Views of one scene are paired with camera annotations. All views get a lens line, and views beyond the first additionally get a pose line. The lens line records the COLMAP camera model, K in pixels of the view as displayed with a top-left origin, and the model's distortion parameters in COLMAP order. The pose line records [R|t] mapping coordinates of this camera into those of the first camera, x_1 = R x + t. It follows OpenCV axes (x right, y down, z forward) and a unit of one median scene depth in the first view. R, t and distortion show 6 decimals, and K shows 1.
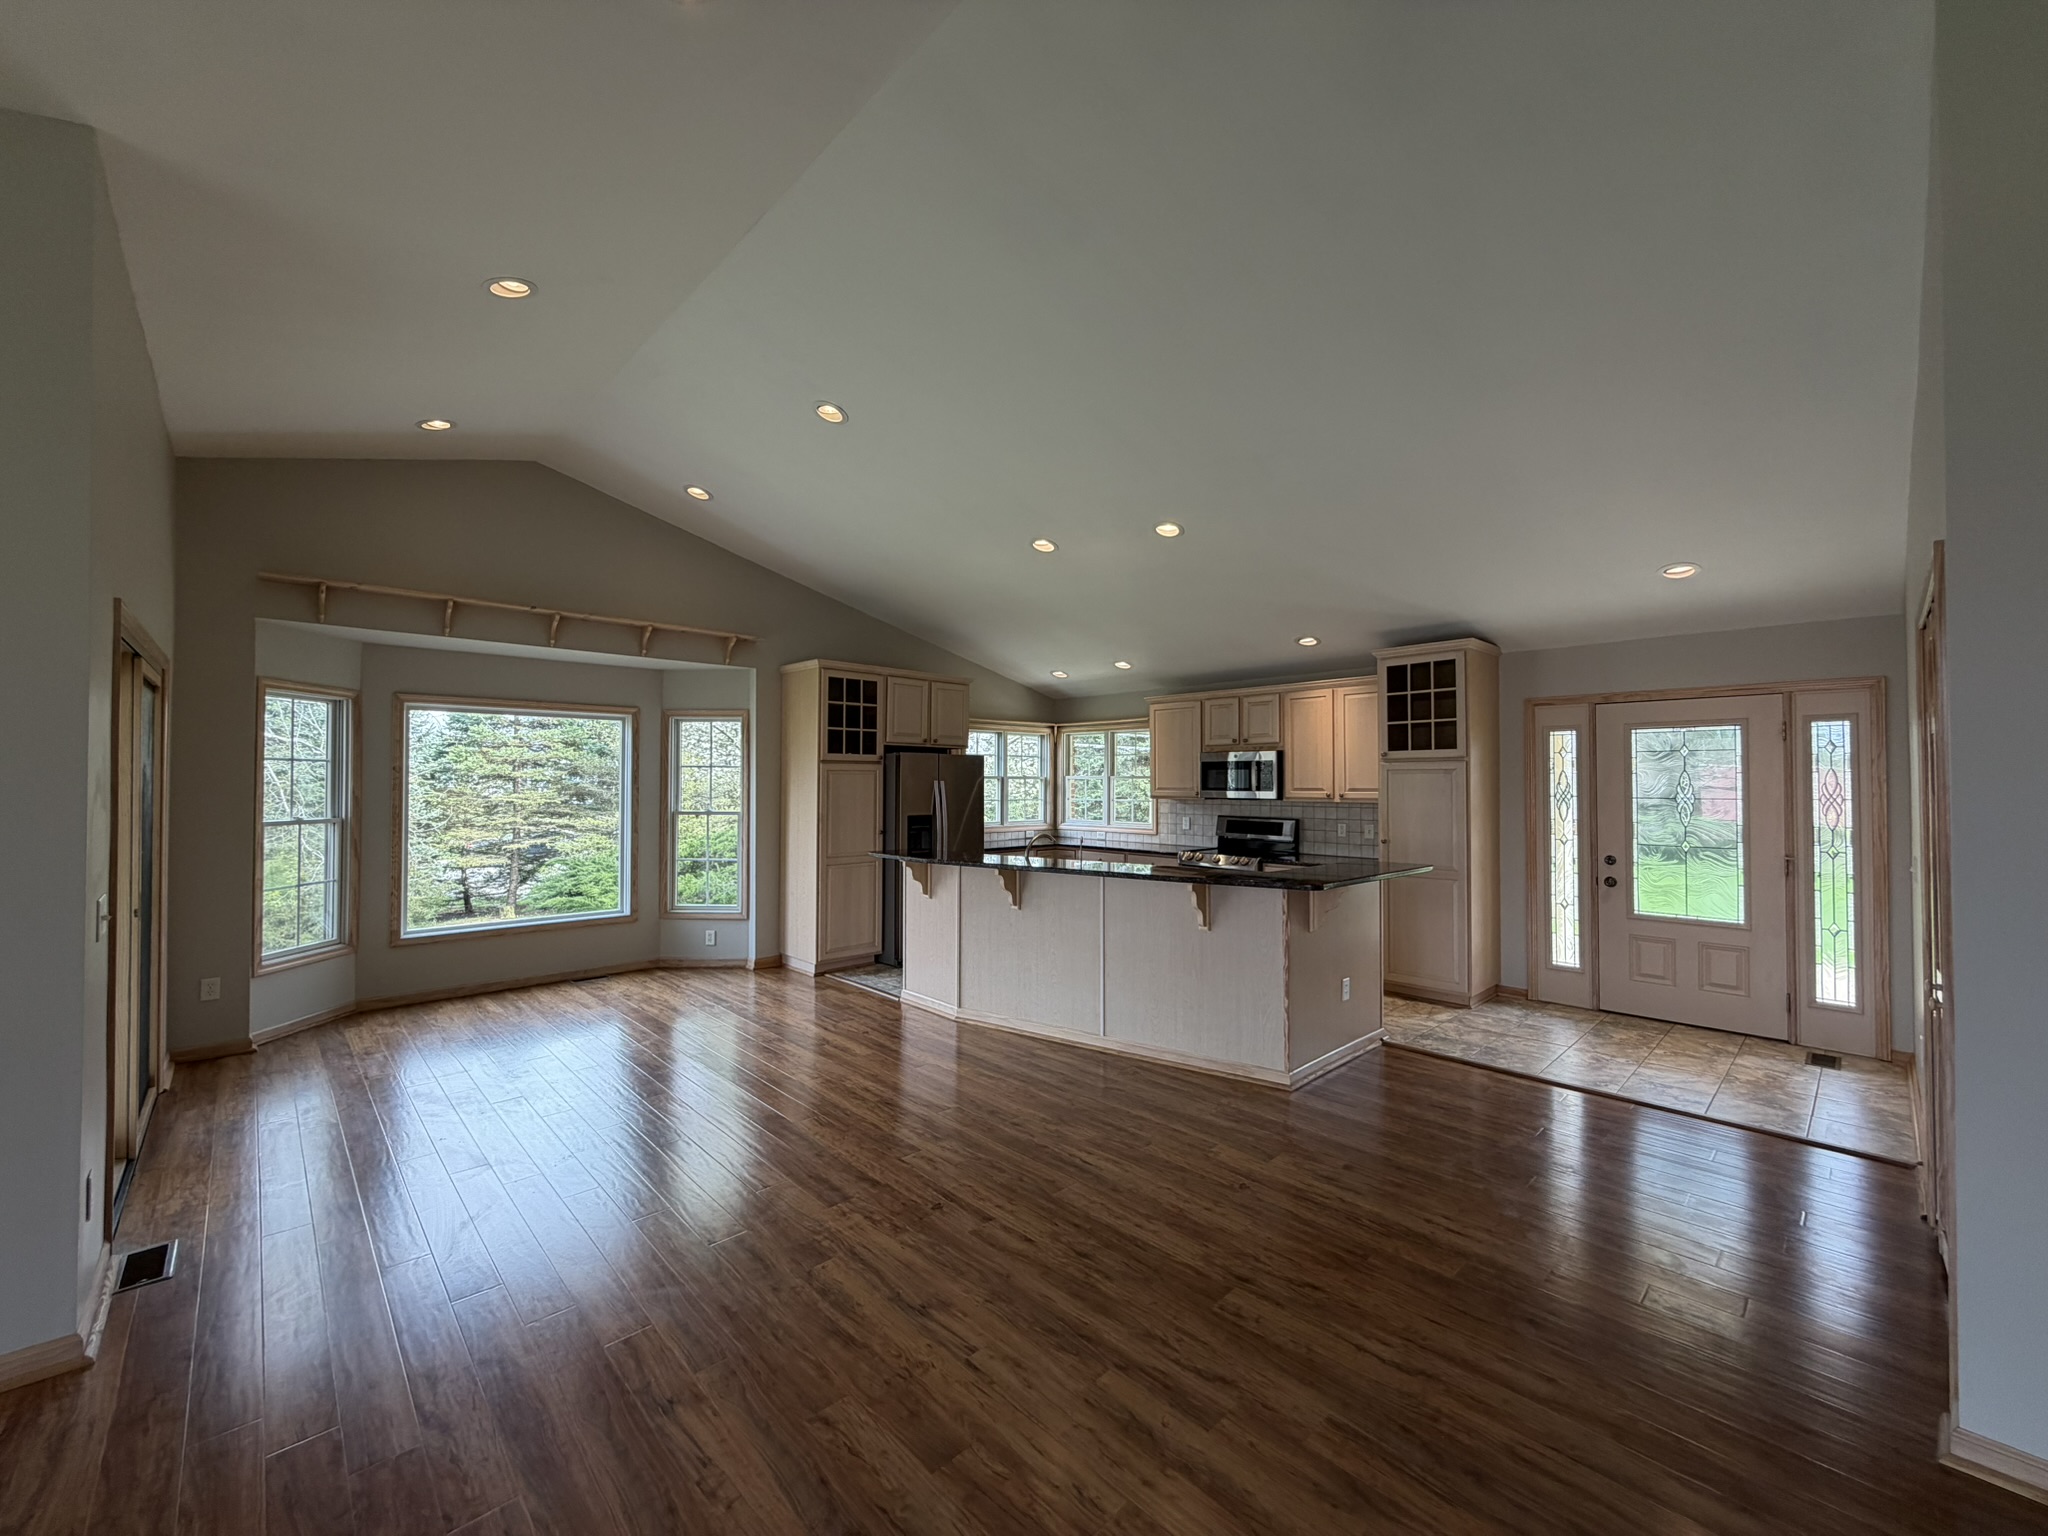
lens RADIAL K [[815.1, 0, 1019.9], [0, 815.1, 767.4], [0, 0, 1]] dist [0.000045, 0.000086]
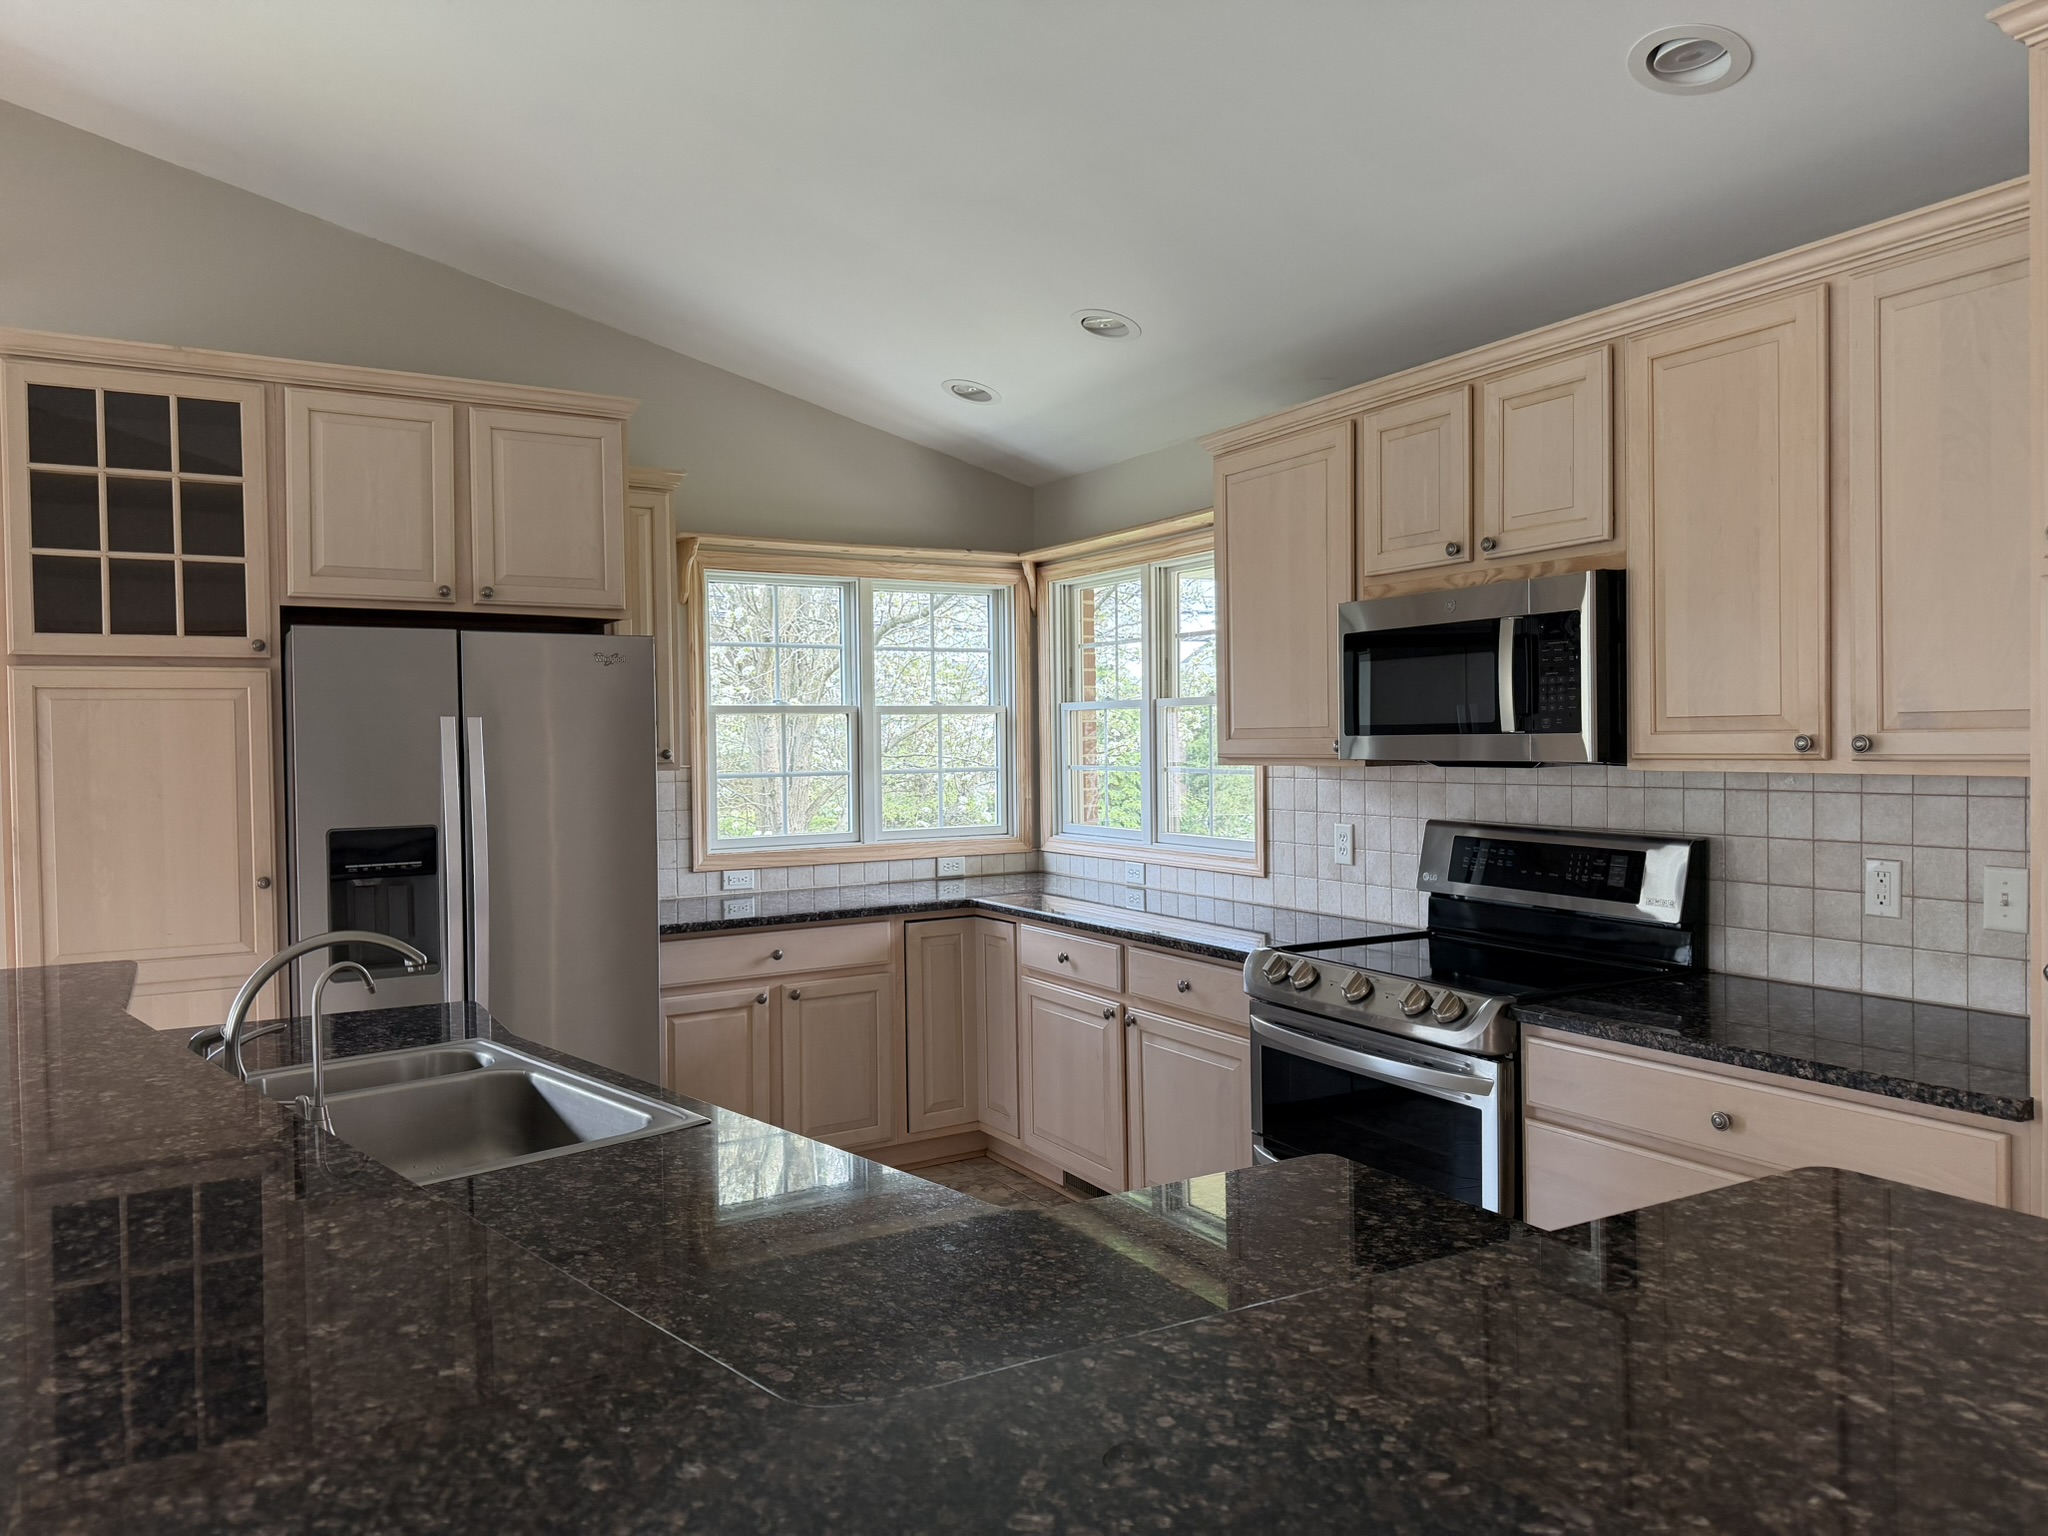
lens RADIAL K [[1436.4, 0, 1020.7], [0, 1436.4, 776.0], [0, 0, 1]] dist [0.076590, -0.096926]
pose [[0.972988, -0.009808, -0.230647, 0.269566], [0.020635, 0.998793, 0.044578, 0.021005], [0.229931, -0.048133, 0.972016, 0.571470]]
